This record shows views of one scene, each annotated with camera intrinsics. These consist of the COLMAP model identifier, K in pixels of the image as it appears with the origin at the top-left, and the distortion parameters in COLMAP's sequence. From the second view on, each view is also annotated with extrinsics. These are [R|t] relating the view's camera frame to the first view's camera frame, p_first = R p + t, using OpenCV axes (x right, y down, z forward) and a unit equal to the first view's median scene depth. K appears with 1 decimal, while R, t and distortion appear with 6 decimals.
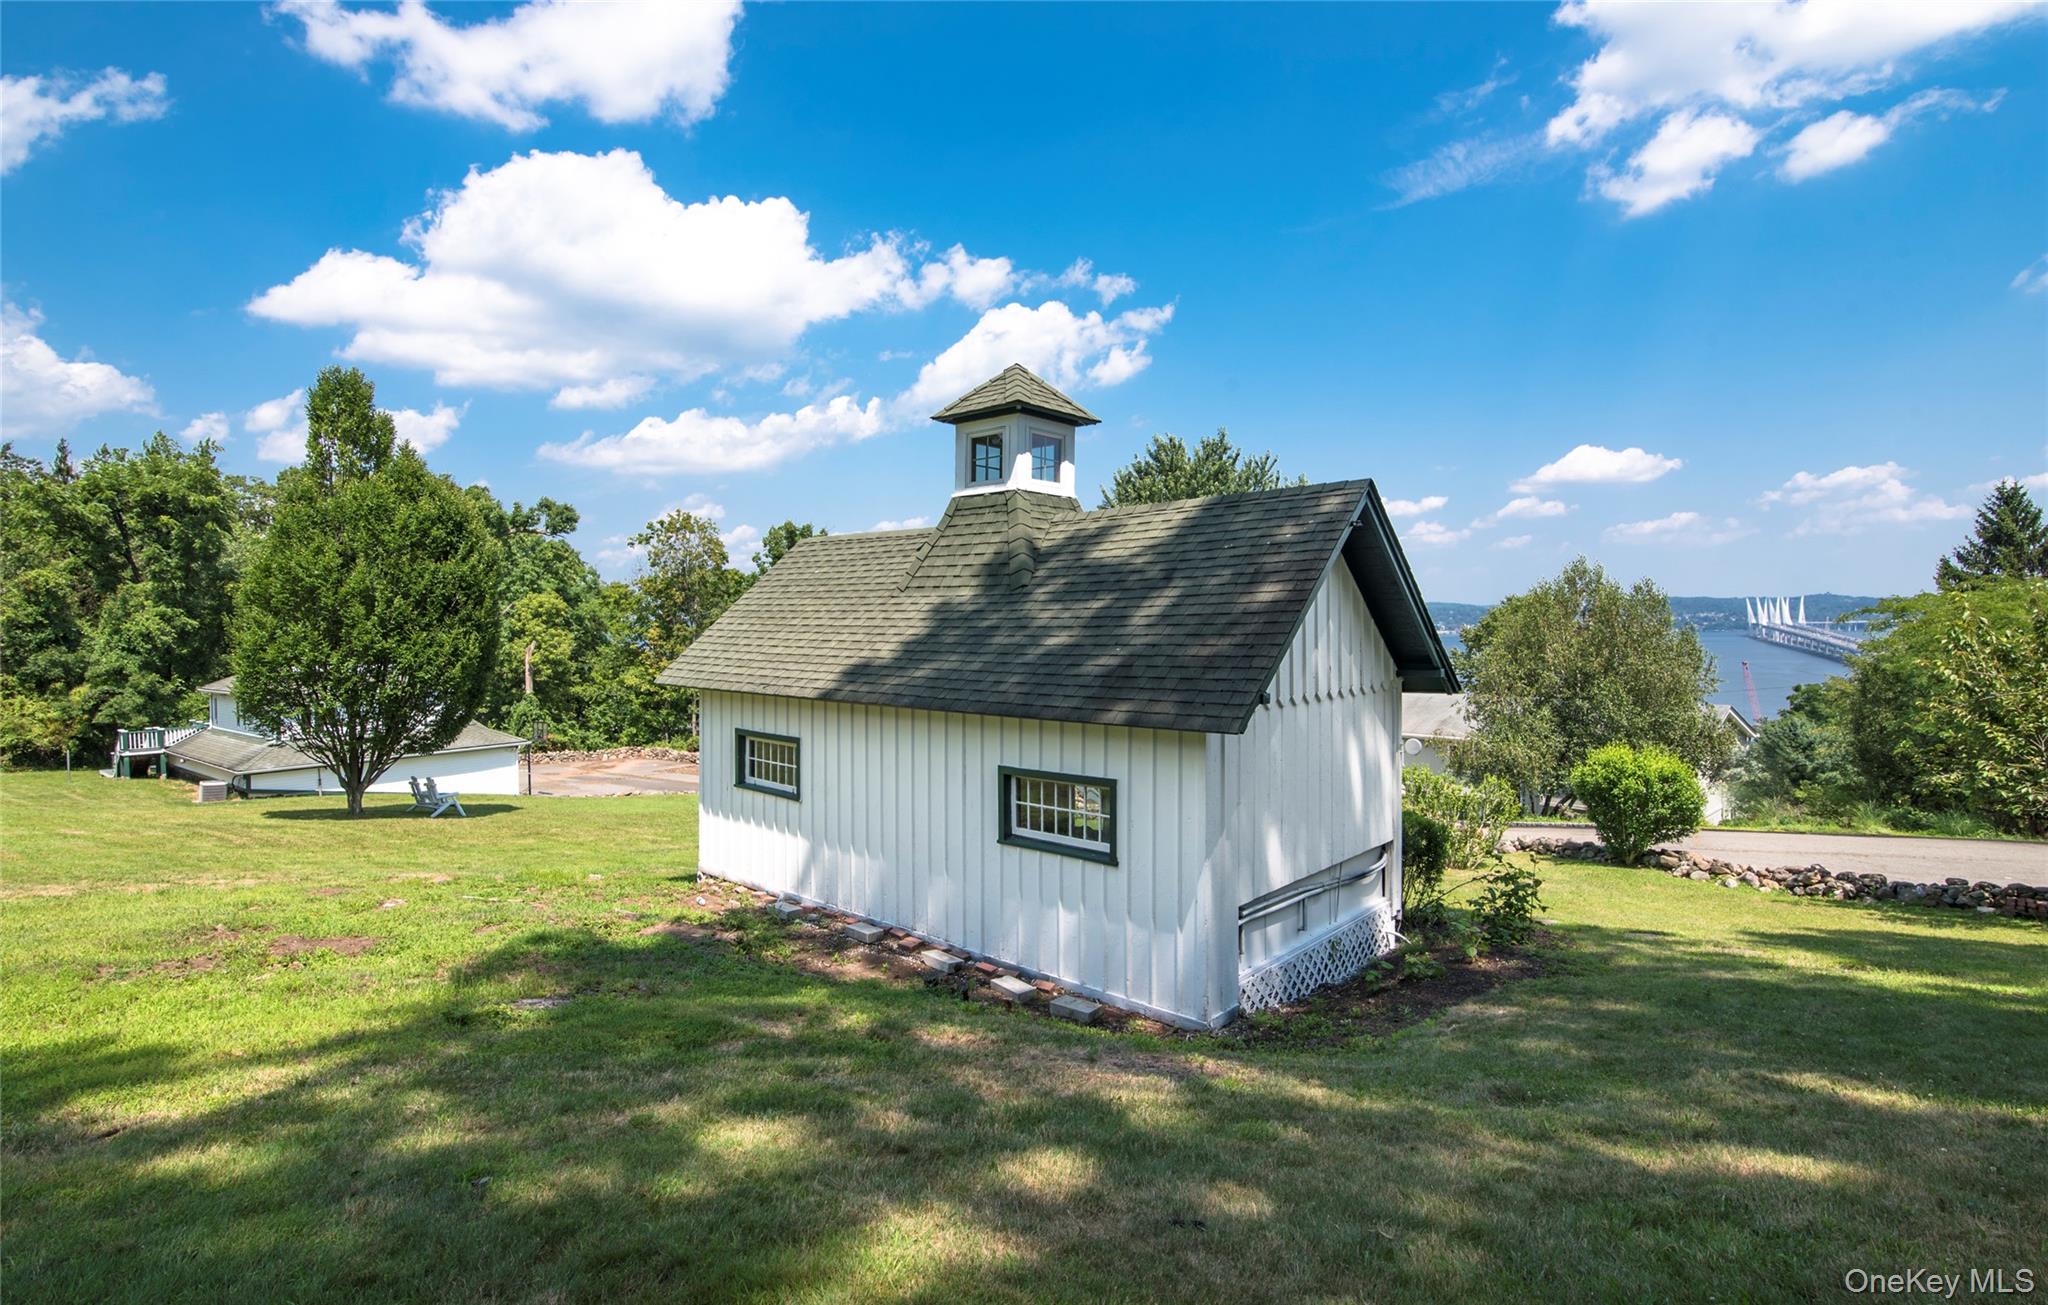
lens RADIAL K [[980.5, 0, 1021.3], [0, 980.5, 635.5], [0, 0, 1]] dist [-0.015843, 0.000132]
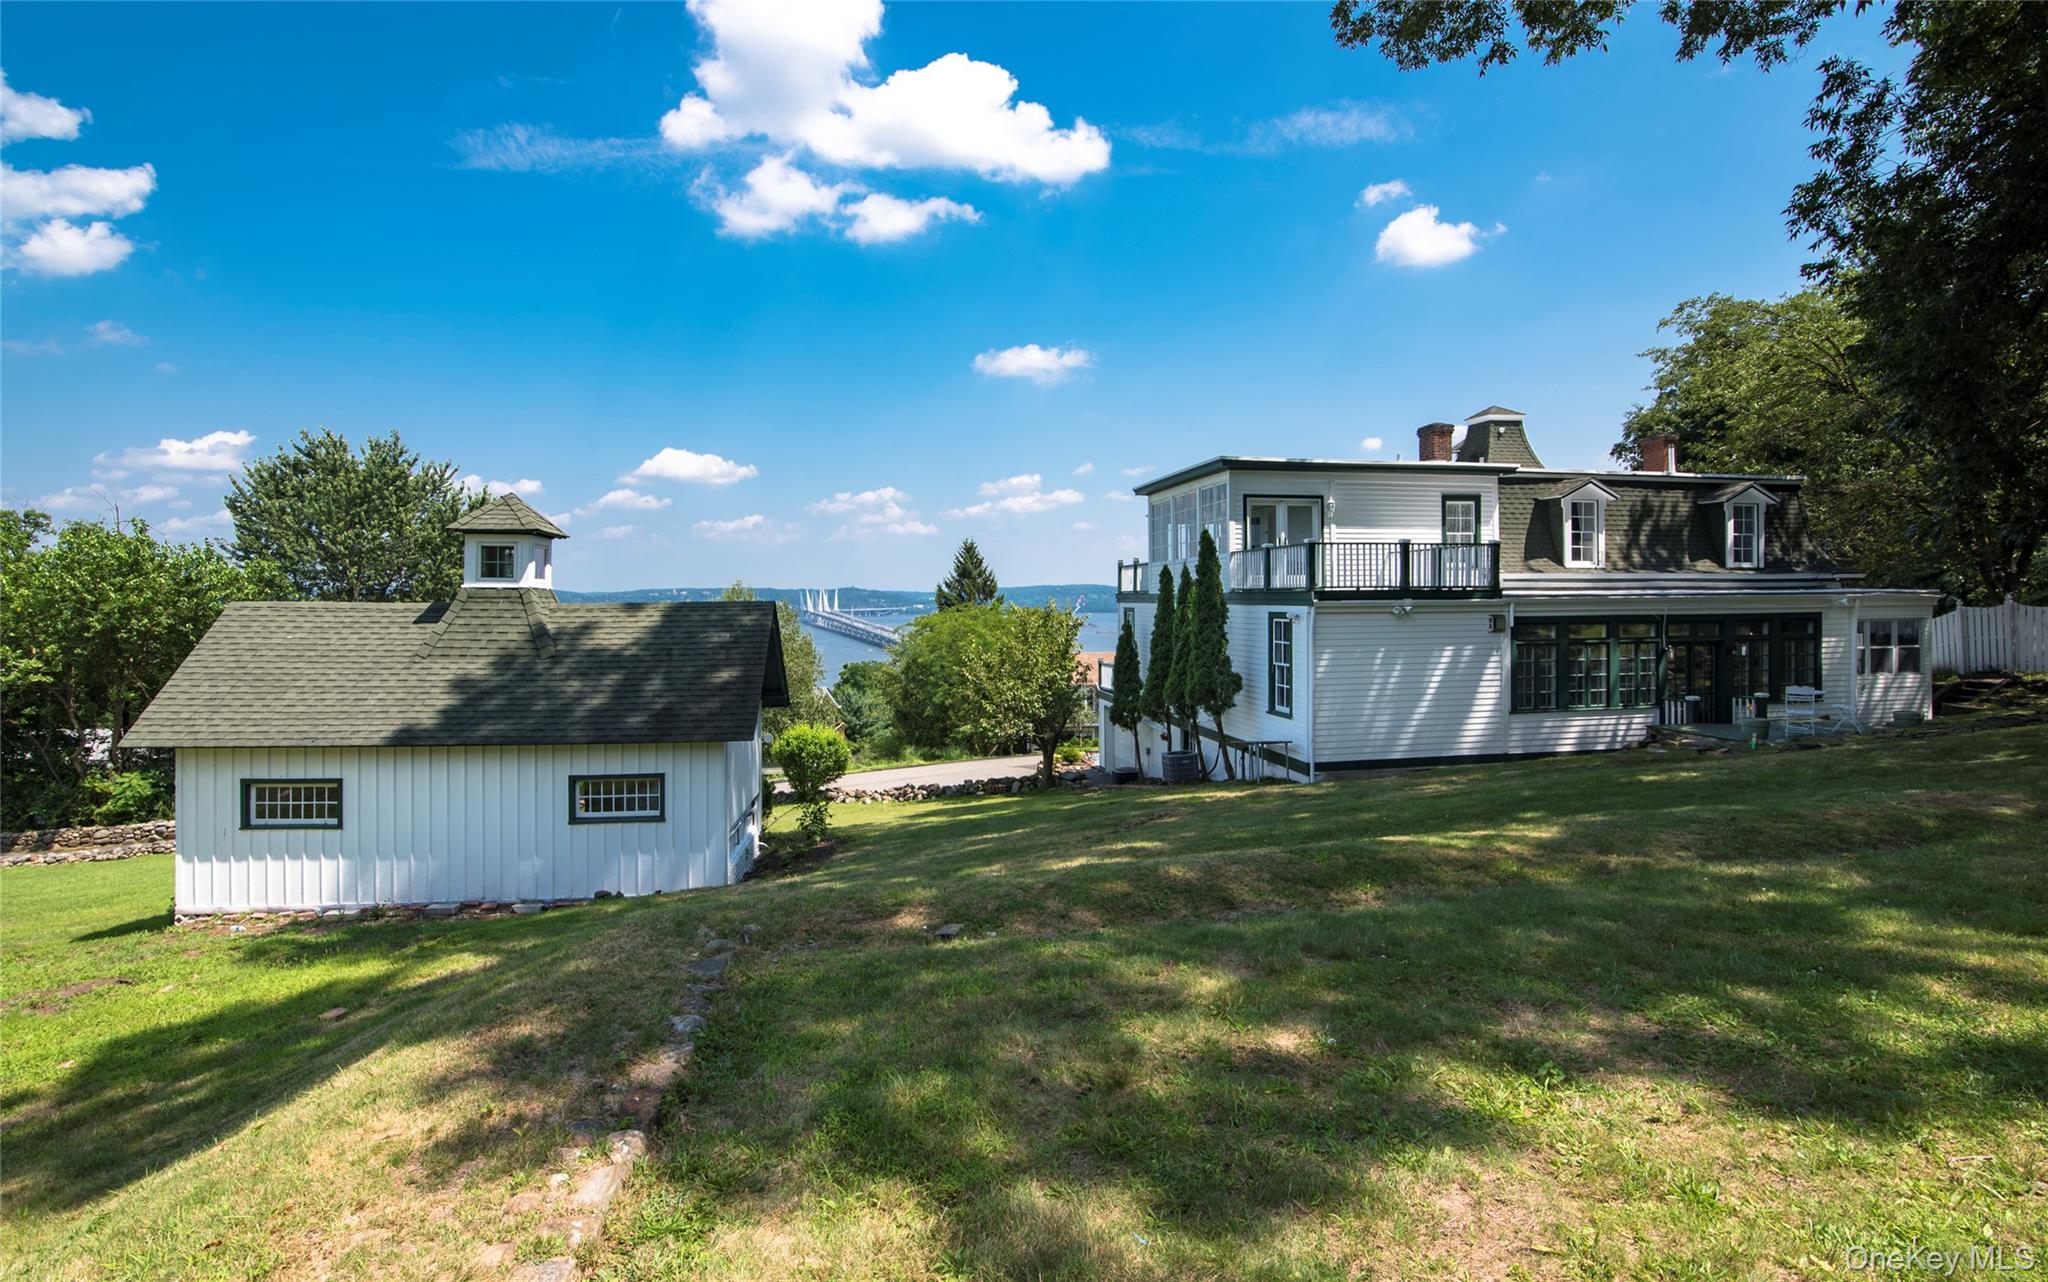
lens RADIAL K [[966.6, 0, 1023.3], [0, 966.6, 612.6], [0, 0, 1]] dist [-0.017531, -0.000241]
pose [[0.647518, 0.000407, 0.762050, -0.278157], [0.007516, 0.999948, -0.006921, -0.043546], [-0.762013, 0.010209, 0.647481, -0.217533]]
